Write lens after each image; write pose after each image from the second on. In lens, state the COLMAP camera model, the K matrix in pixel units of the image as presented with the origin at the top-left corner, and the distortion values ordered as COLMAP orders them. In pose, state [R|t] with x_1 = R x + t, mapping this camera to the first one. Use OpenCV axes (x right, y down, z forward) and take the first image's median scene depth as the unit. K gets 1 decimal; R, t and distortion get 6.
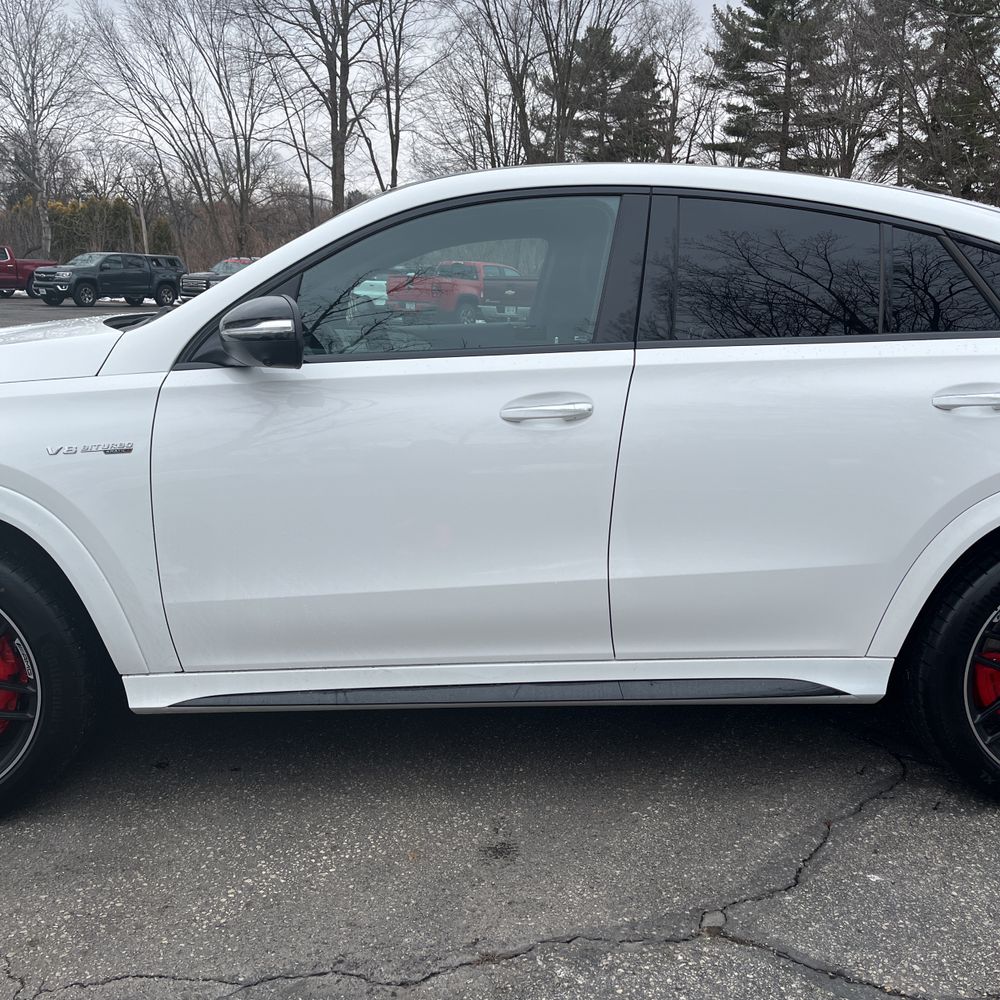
lens RADIAL K [[992.7, 0, 489.2], [0, 992.7, 497.9], [0, 0, 1]] dist [0.032834, -0.027663]
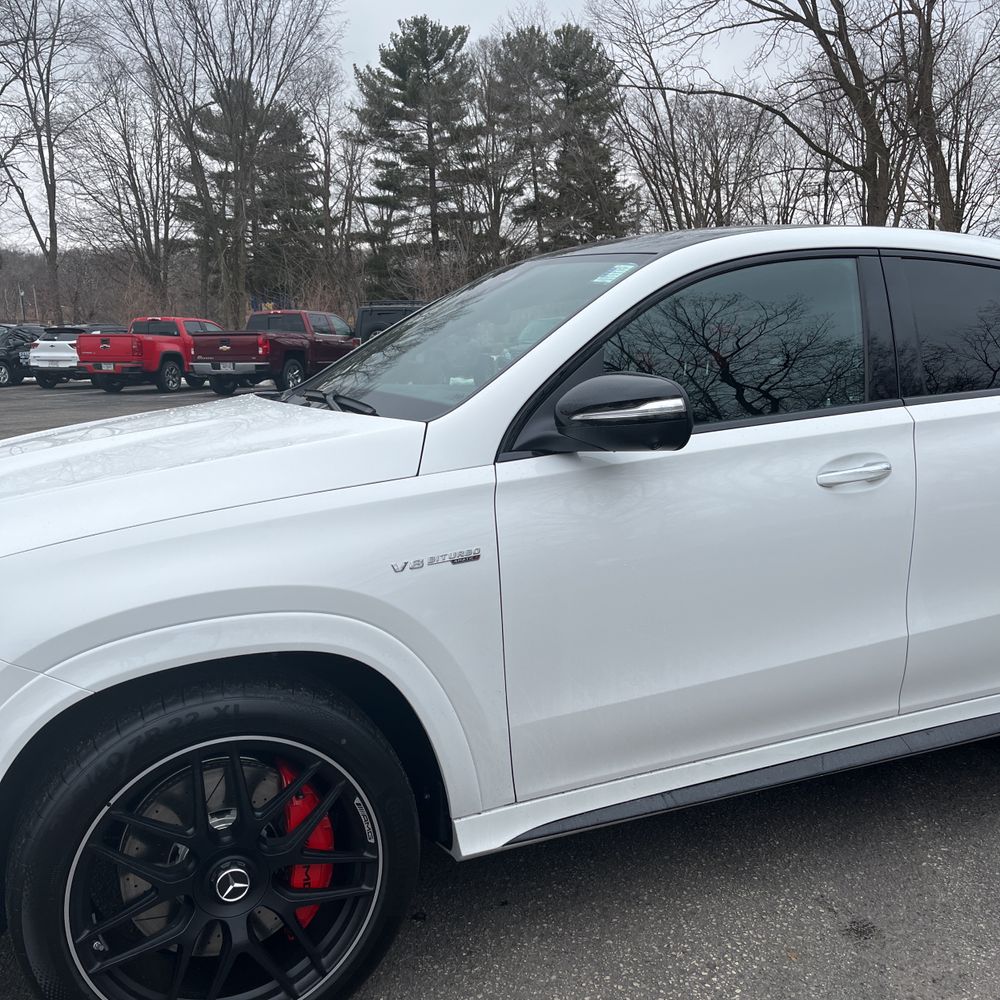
lens RADIAL K [[996.6, 0, 511.3], [0, 996.6, 505.5], [0, 0, 1]] dist [0.034605, -0.035989]
pose [[0.948352, -0.089147, 0.304437, -0.563528], [0.101721, 0.994482, -0.025661, -0.063946], [-0.300469, 0.055303, 0.952187, 0.152005]]
